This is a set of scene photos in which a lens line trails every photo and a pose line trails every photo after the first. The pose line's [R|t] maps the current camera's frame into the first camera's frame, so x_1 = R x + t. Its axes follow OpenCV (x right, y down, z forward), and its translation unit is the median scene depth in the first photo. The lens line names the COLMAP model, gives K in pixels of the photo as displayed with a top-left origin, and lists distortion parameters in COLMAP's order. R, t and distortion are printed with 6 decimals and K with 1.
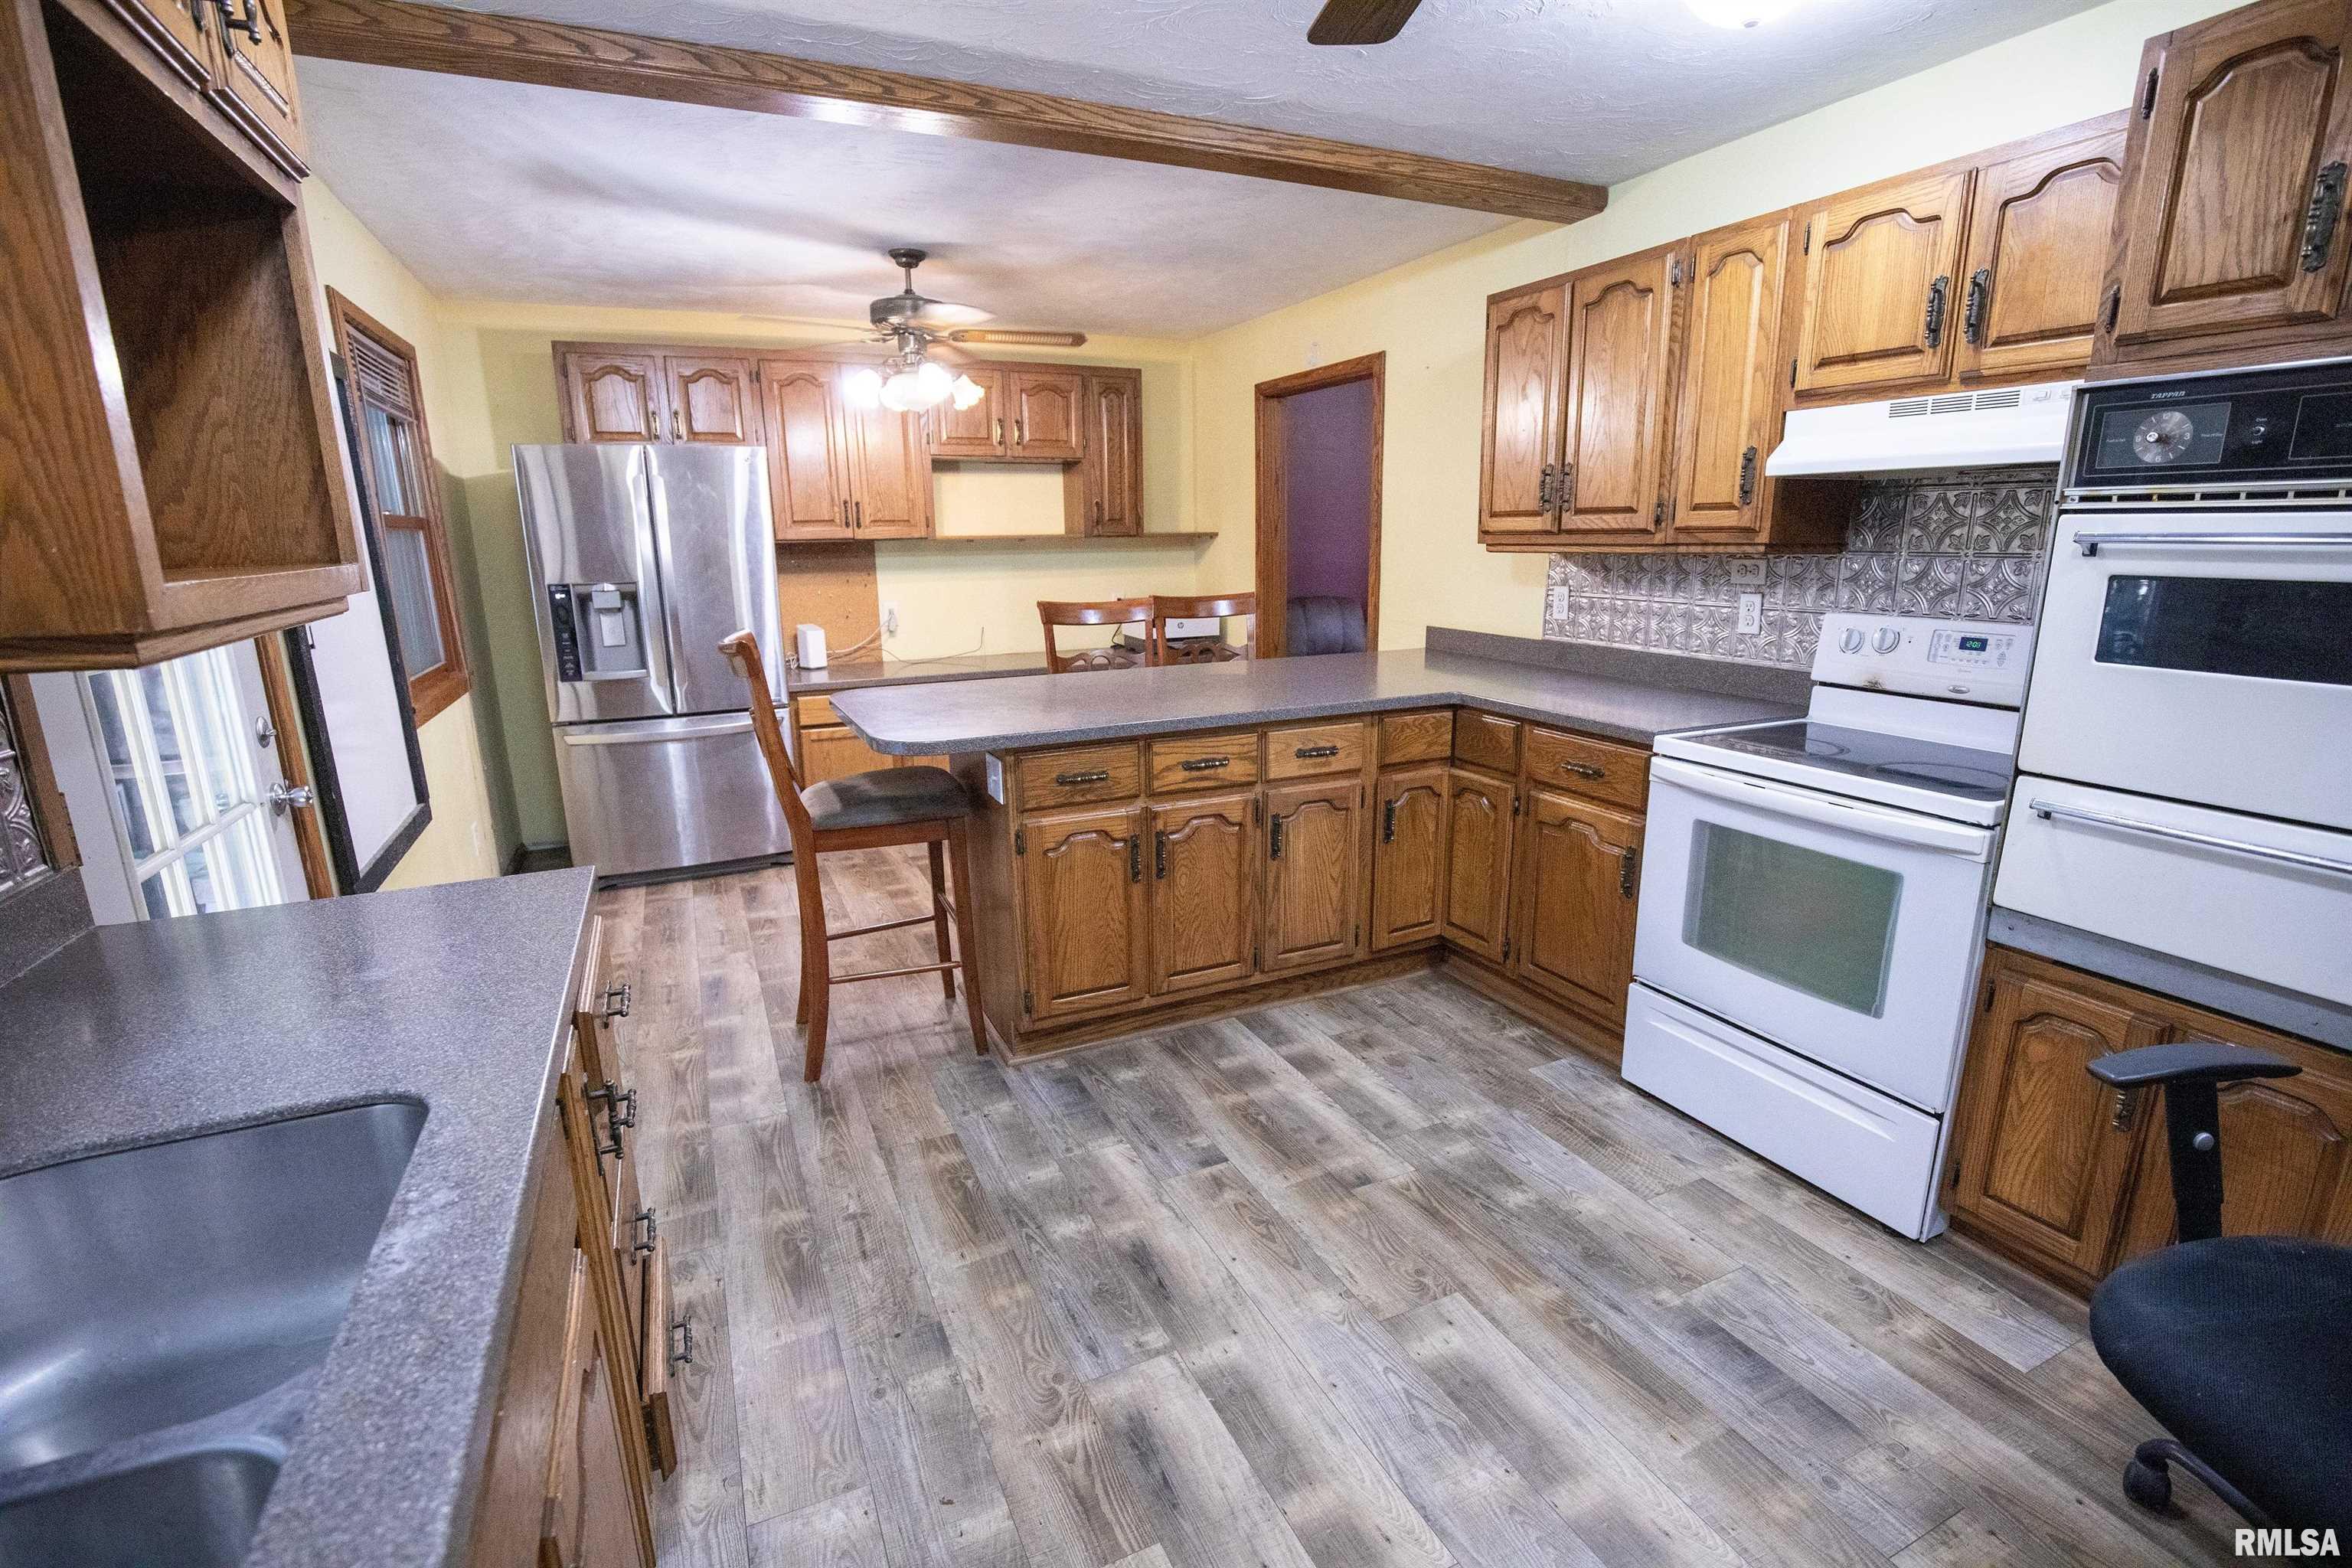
lens RADIAL K [[1071.8, 0, 1188.3], [0, 1071.8, 797.3], [0, 0, 1]] dist [-0.041475, 0.008658]
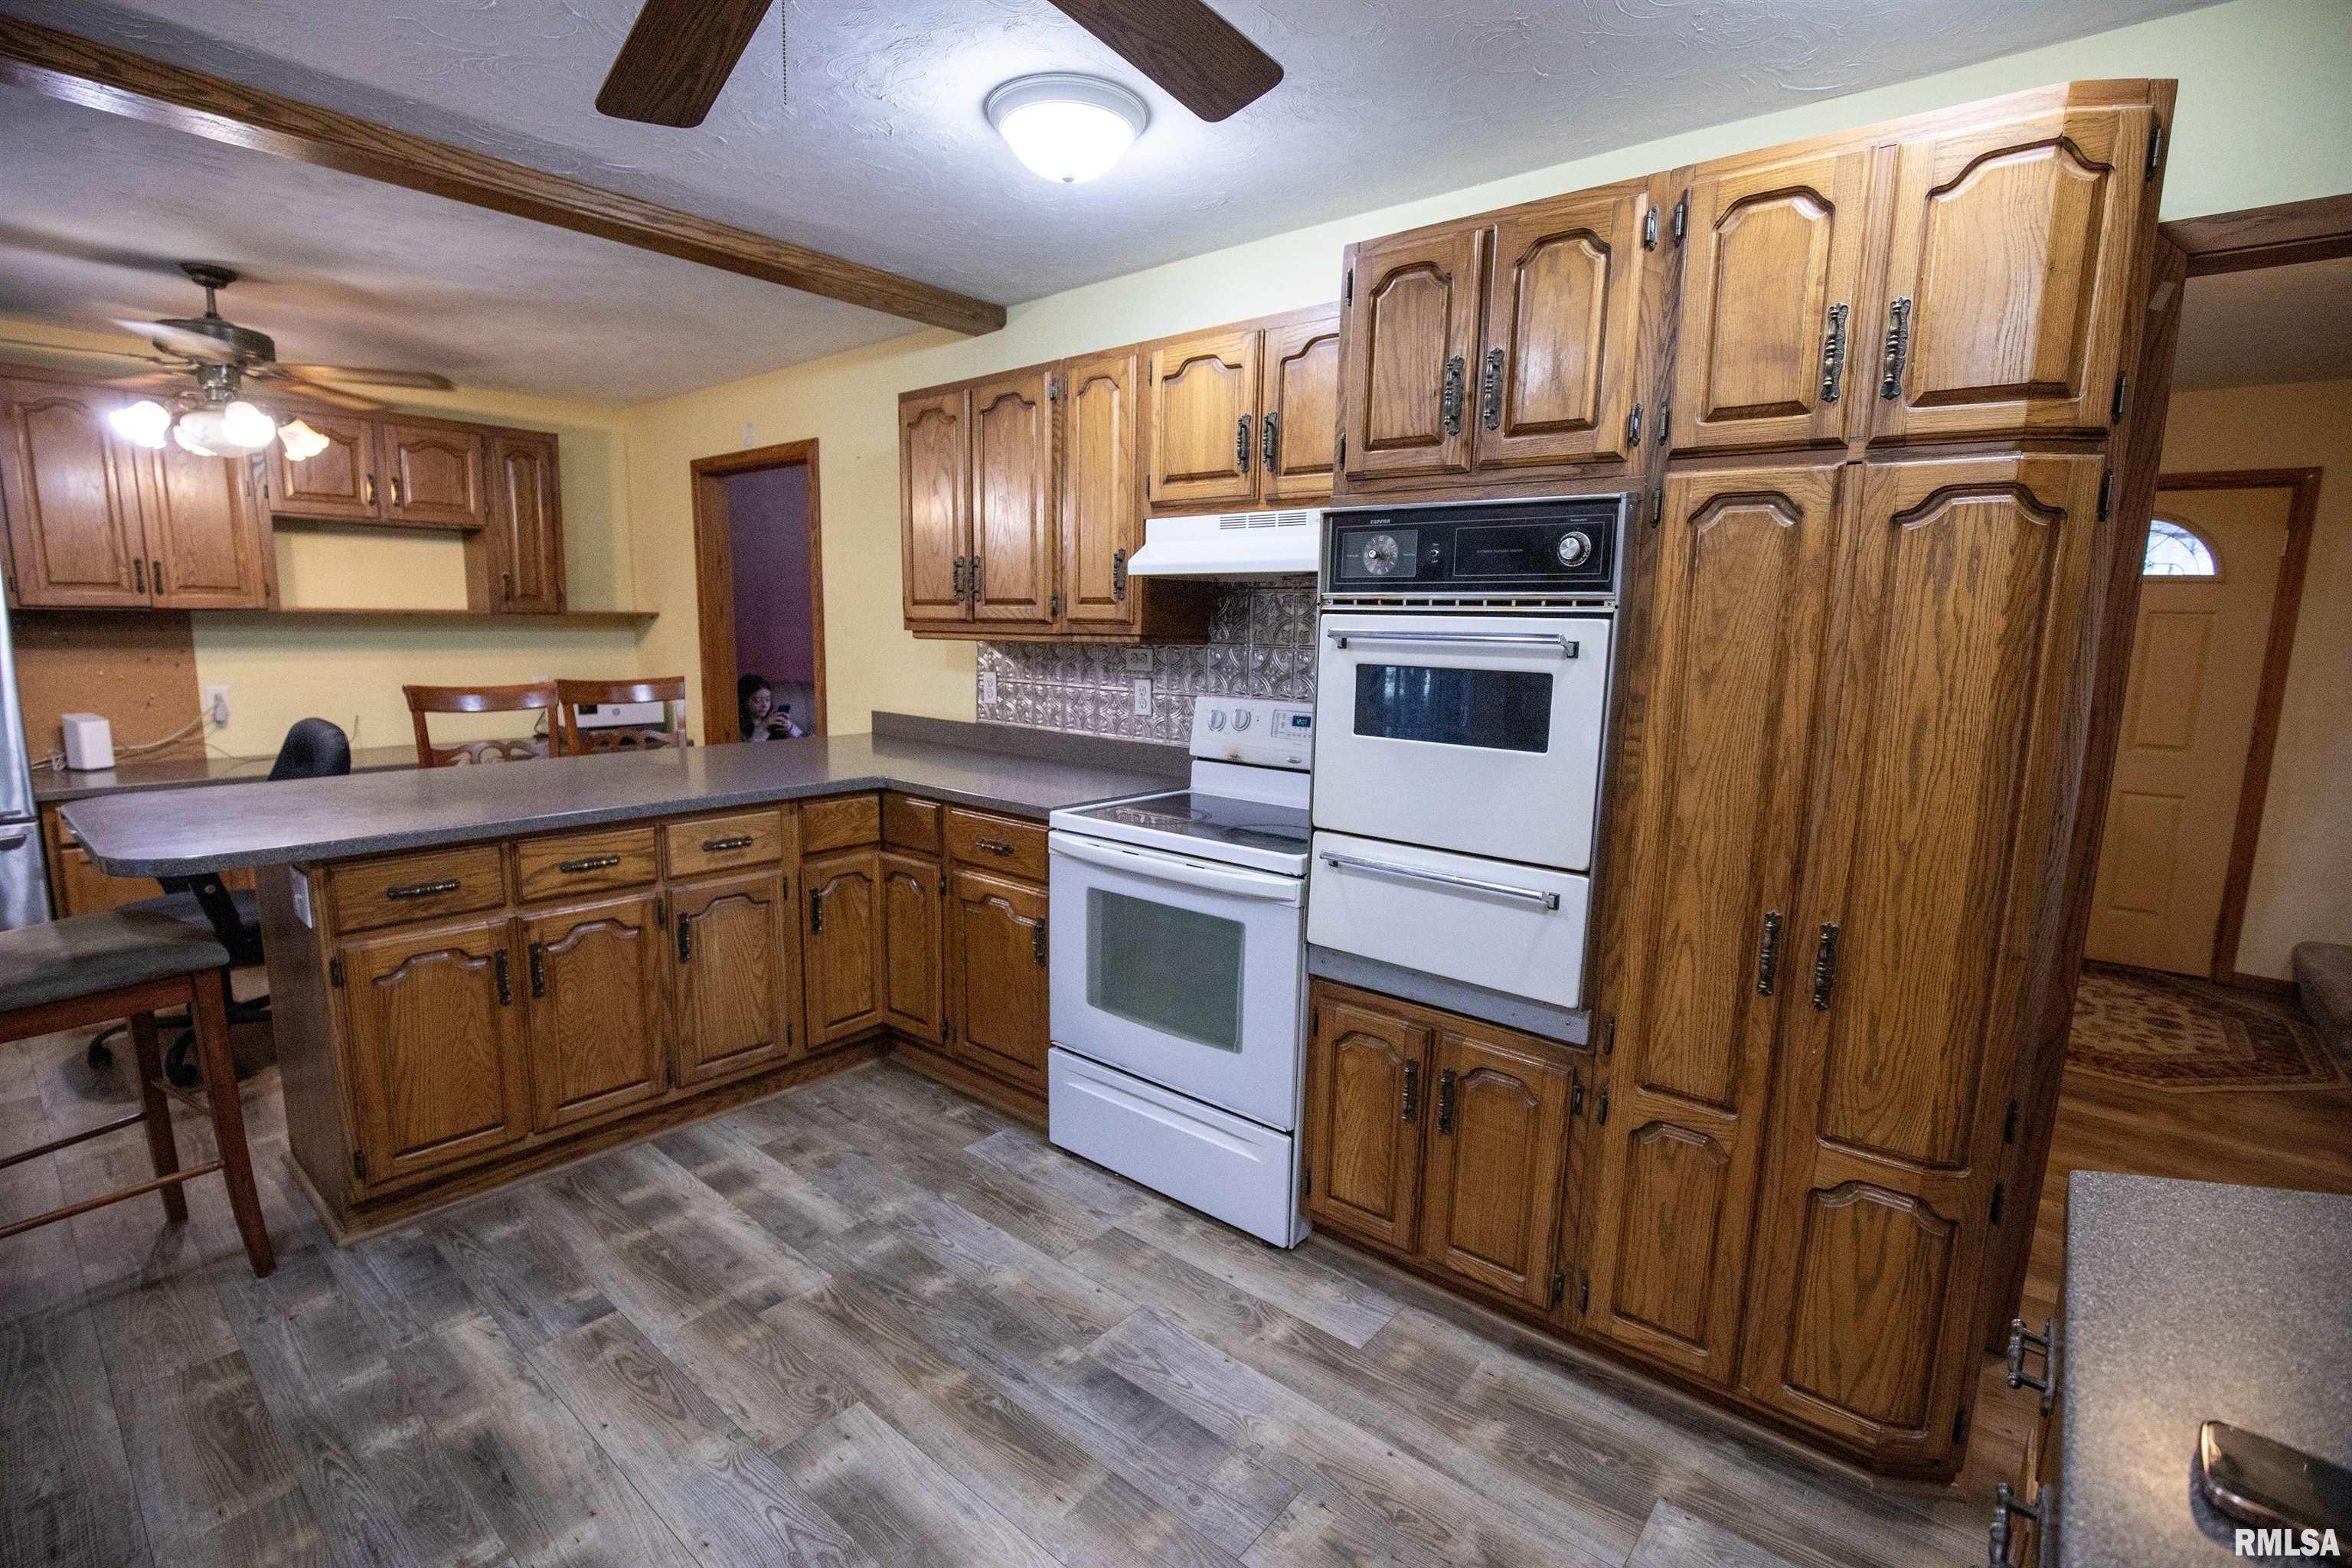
lens RADIAL K [[1065.8, 0, 1184.5], [0, 1065.8, 793.0], [0, 0, 1]] dist [-0.039056, 0.007687]
pose [[0.906301, -0.036282, 0.421073, 0.104724], [0.070574, 0.995312, -0.066138, 0.003566], [-0.416699, 0.089658, 0.904612, -0.019408]]
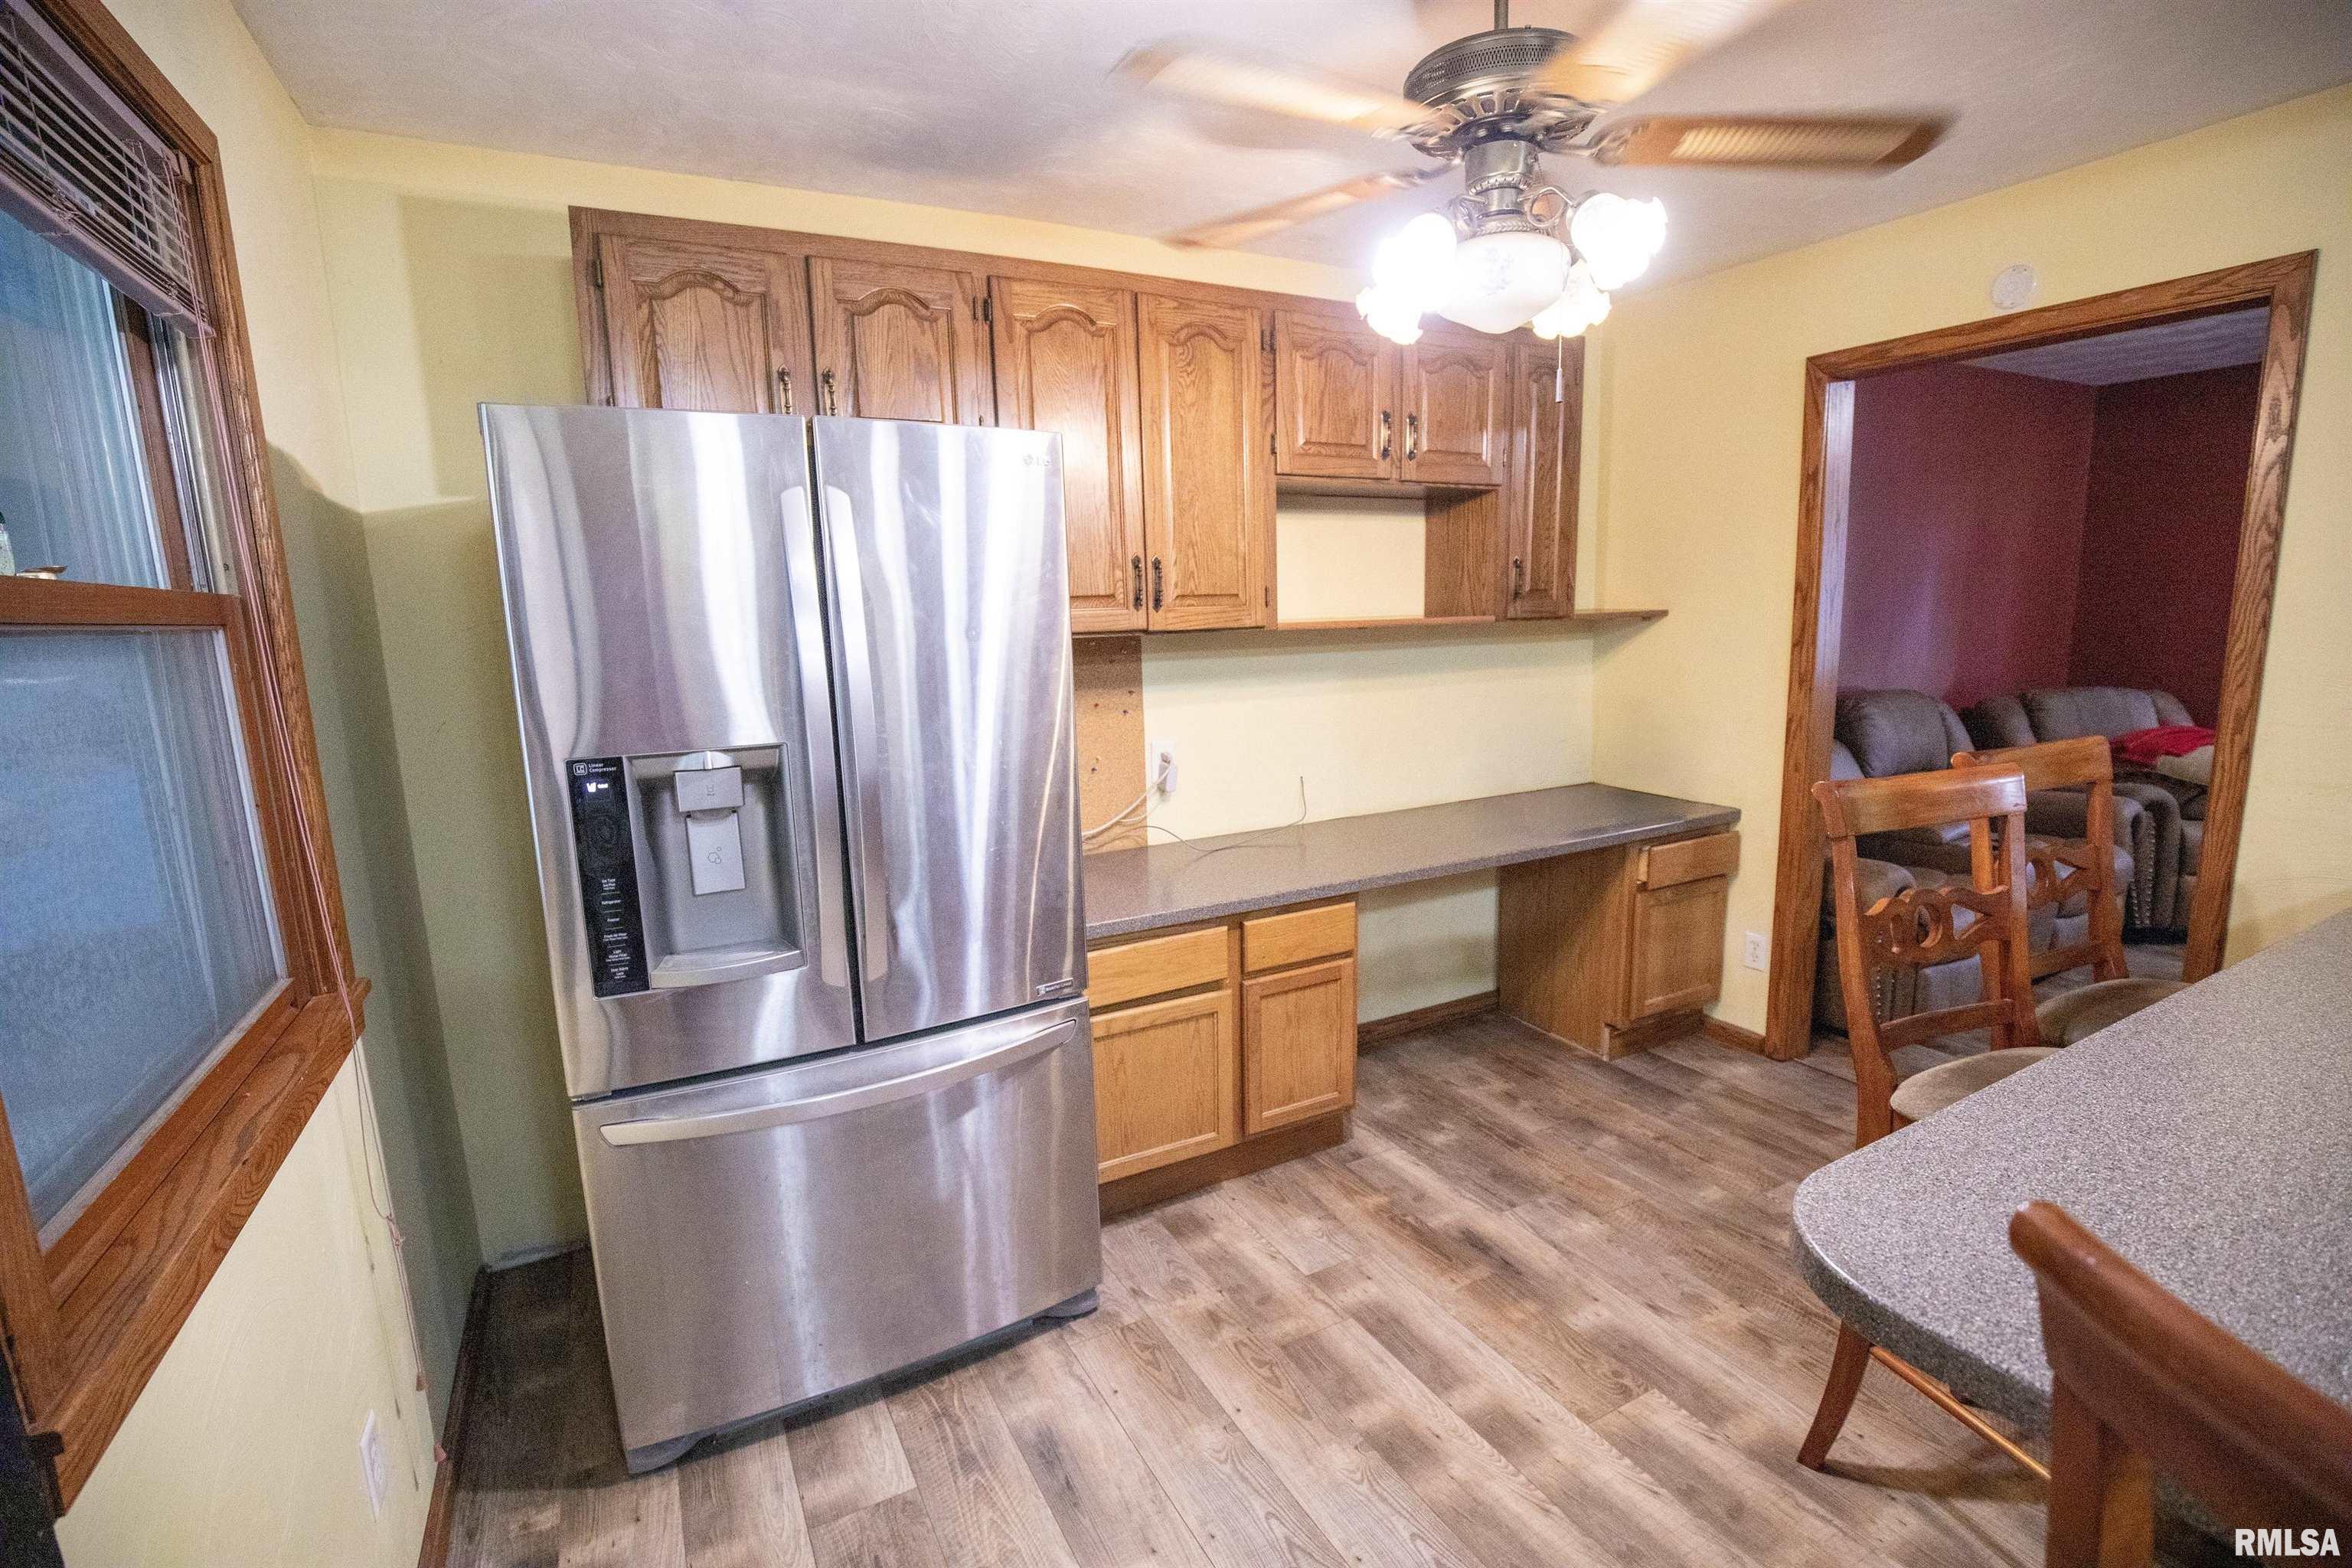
lens RADIAL K [[1065.8, 0, 1184.5], [0, 1065.8, 793.0], [0, 0, 1]] dist [-0.039056, 0.007687]
pose [[0.998711, -0.024385, 0.044525, -0.584343], [0.027565, 0.997004, -0.072266, -0.228894], [-0.042629, 0.073401, 0.996391, 0.889354]]
